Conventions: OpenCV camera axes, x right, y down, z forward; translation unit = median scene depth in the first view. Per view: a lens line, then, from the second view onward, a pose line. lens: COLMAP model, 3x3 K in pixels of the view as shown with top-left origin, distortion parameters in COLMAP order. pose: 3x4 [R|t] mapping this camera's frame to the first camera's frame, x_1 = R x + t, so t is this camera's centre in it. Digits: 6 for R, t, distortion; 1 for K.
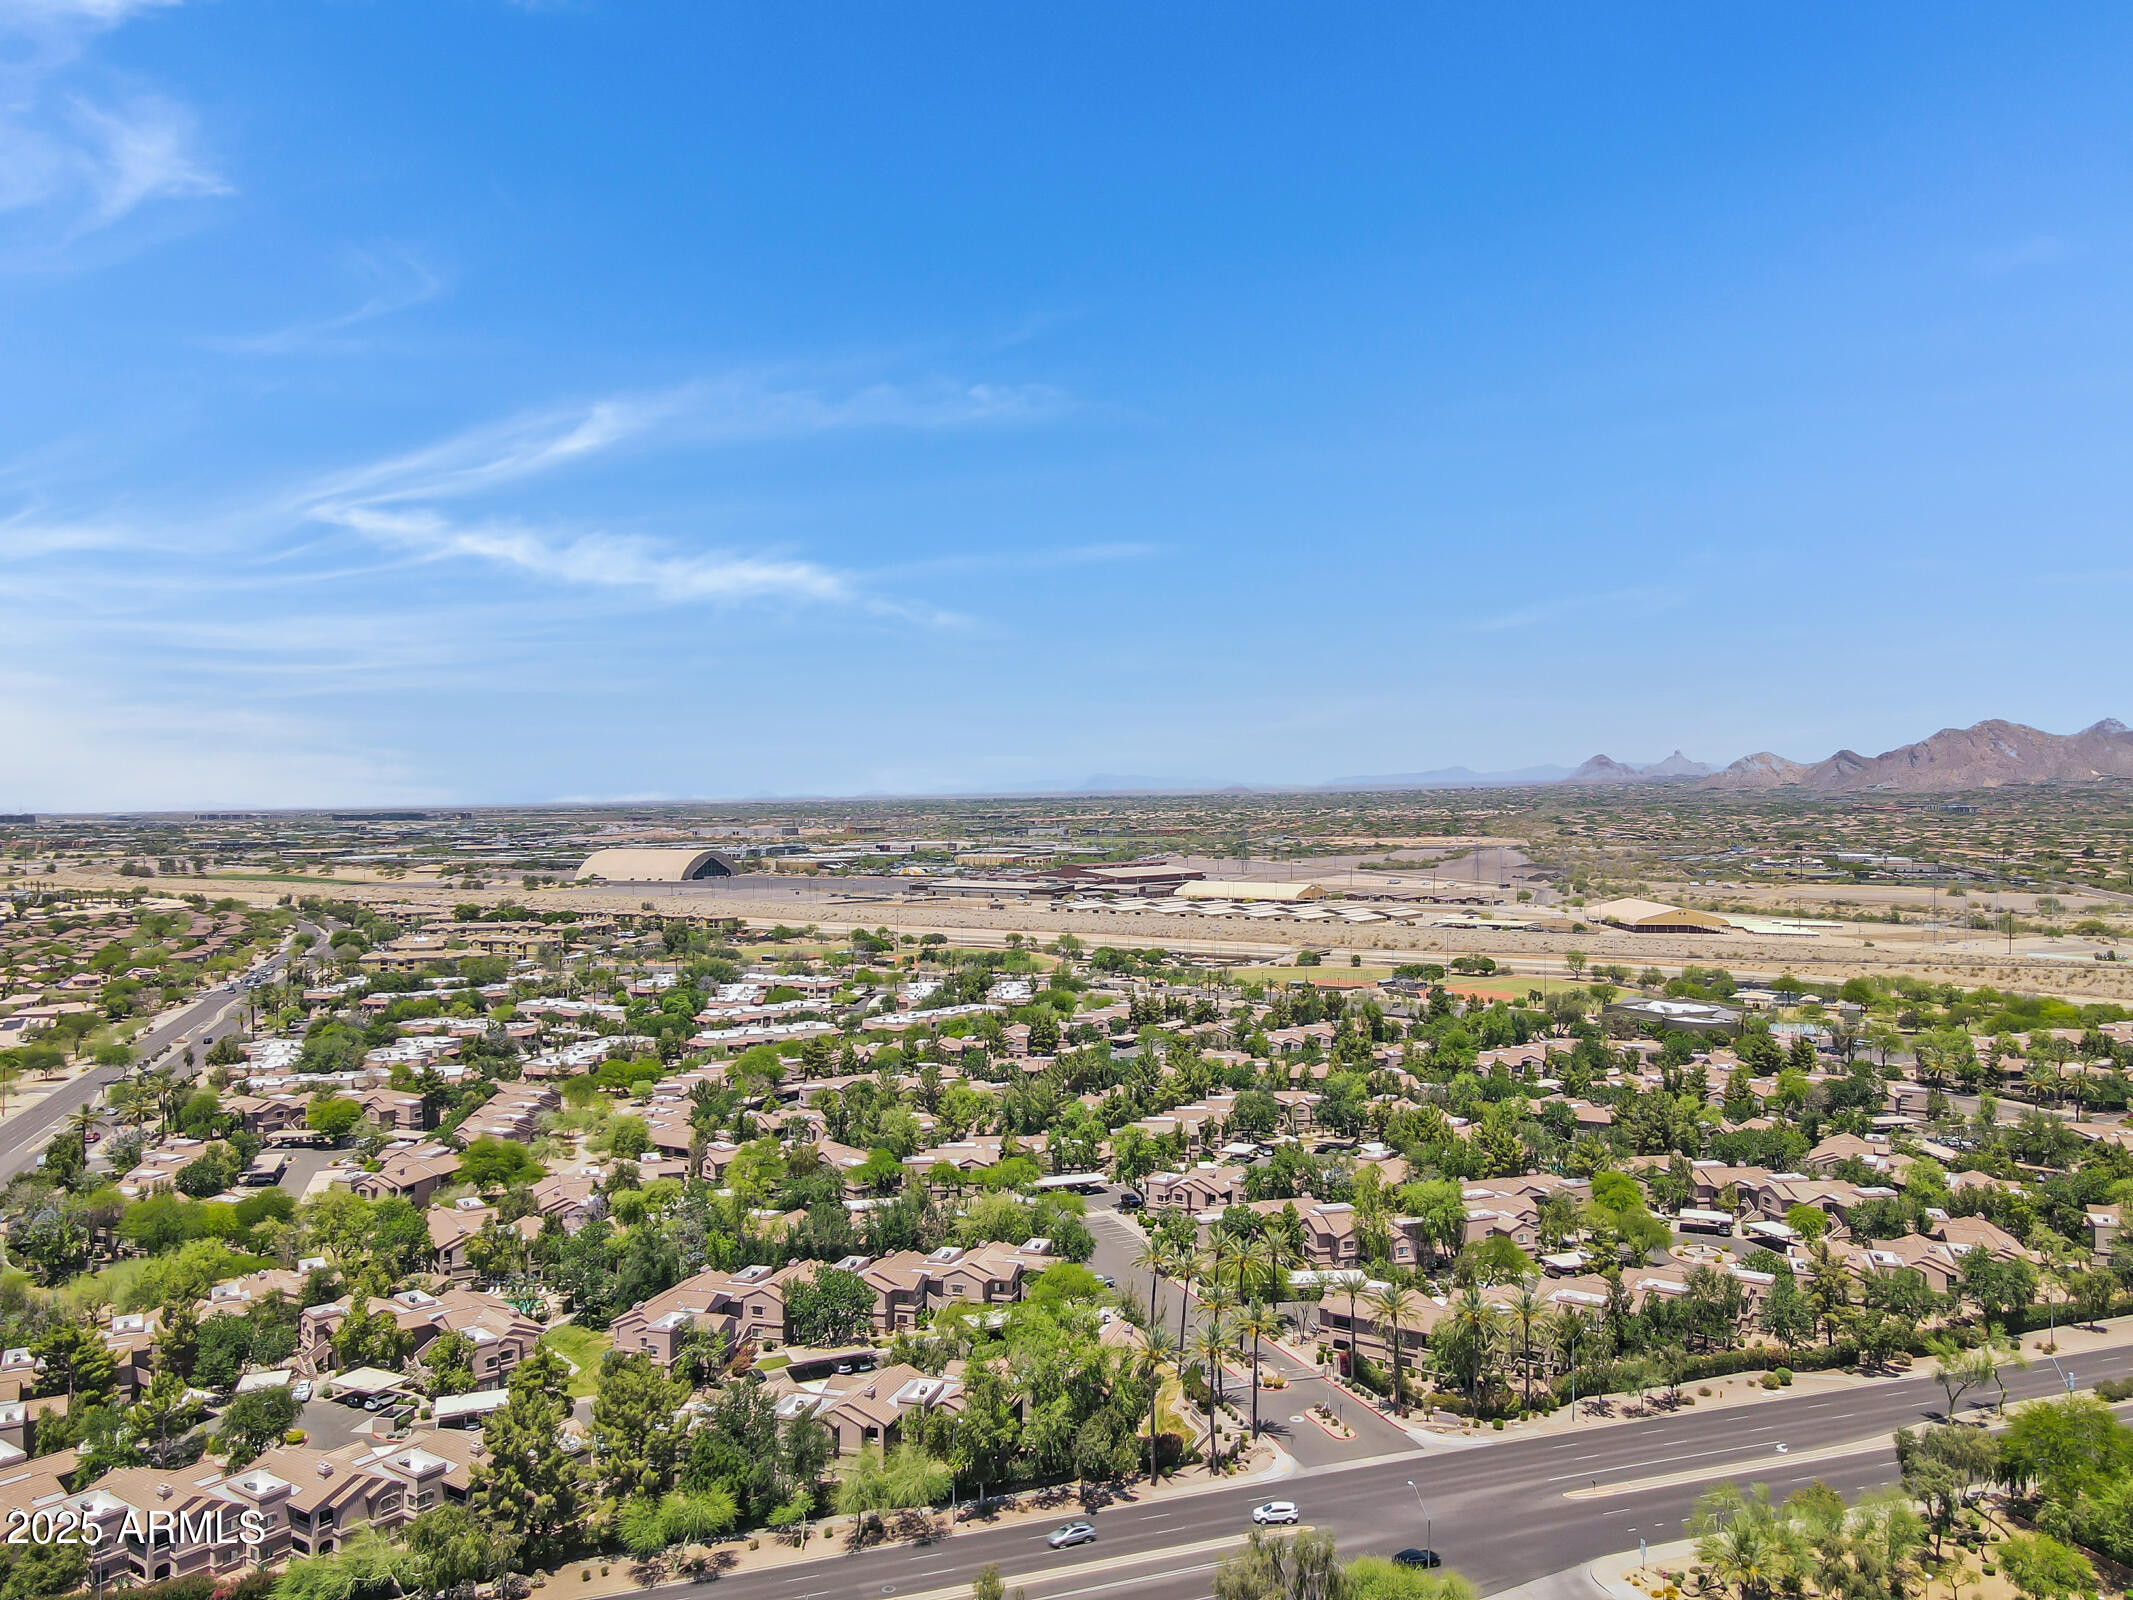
lens RADIAL K [[1535.4, 0, 1066.5], [0, 1535.4, 800.0], [0, 0, 1]] dist [0.016490, 0.008119]
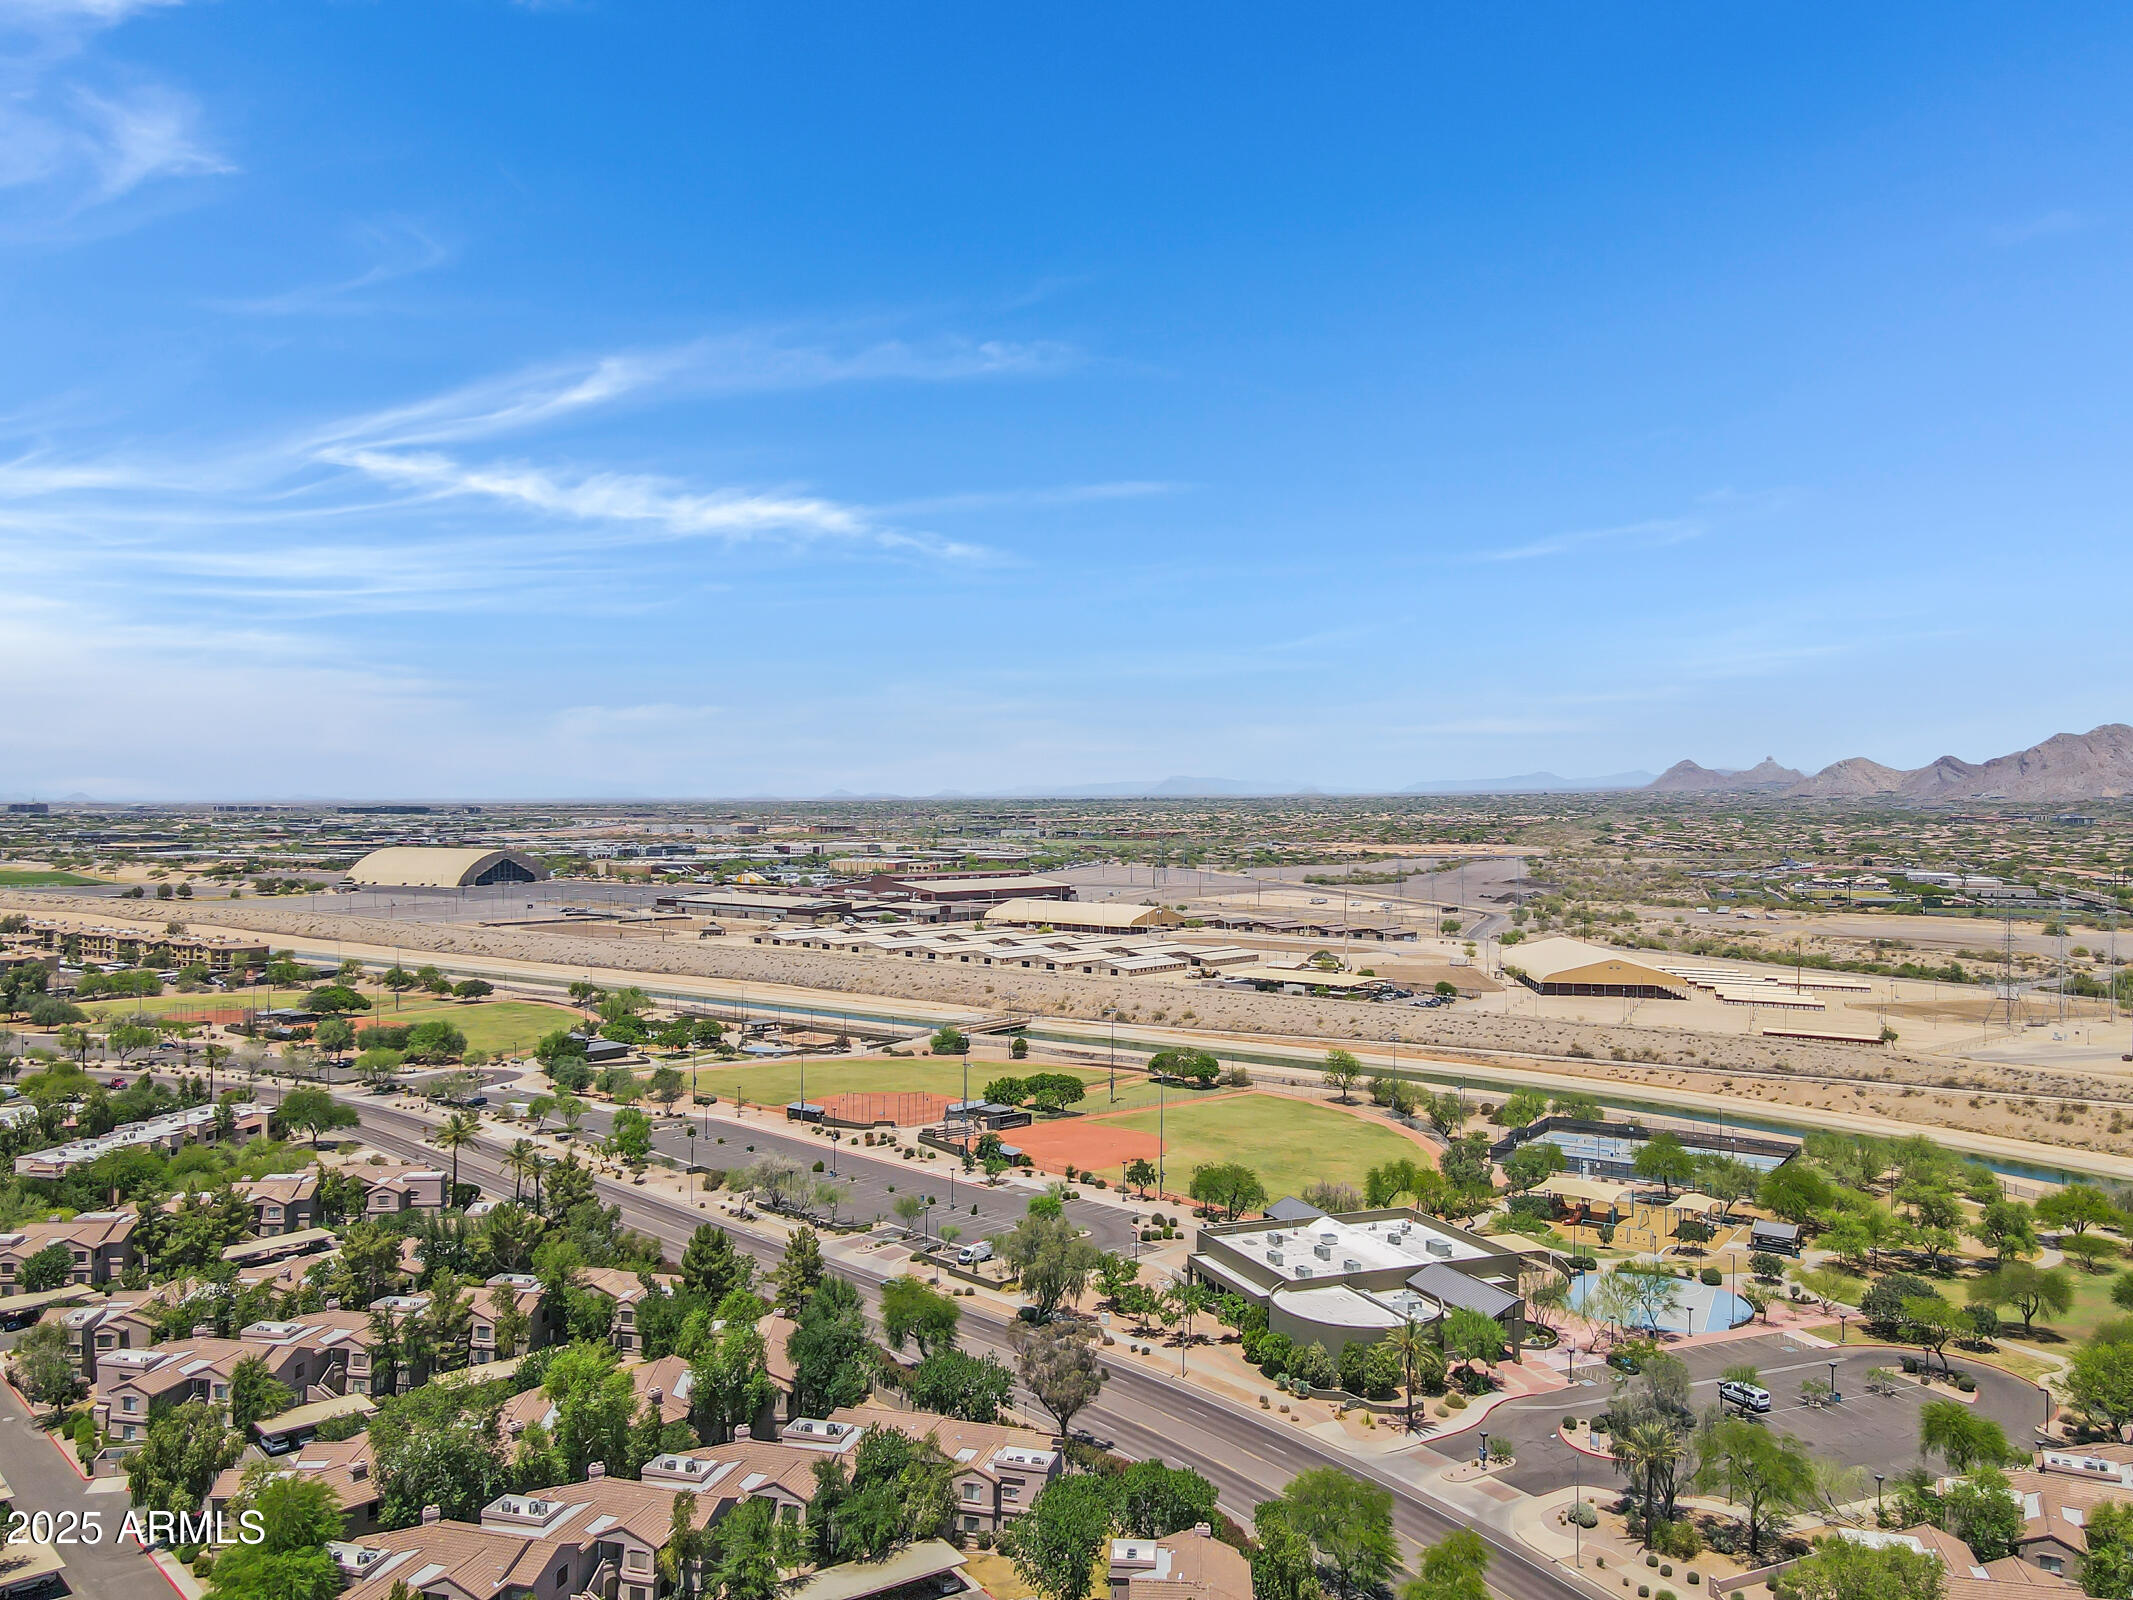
lens RADIAL K [[1493.0, 0, 1066.5], [0, 1493.0, 800.0], [0, 0, 1]] dist [0.006882, 0.004066]
pose [[0.997510, 0.010005, -0.069813, 0.099036], [-0.010143, 0.999947, -0.001618, 0.002647], [0.069794, 0.002323, 0.997559, 0.163215]]
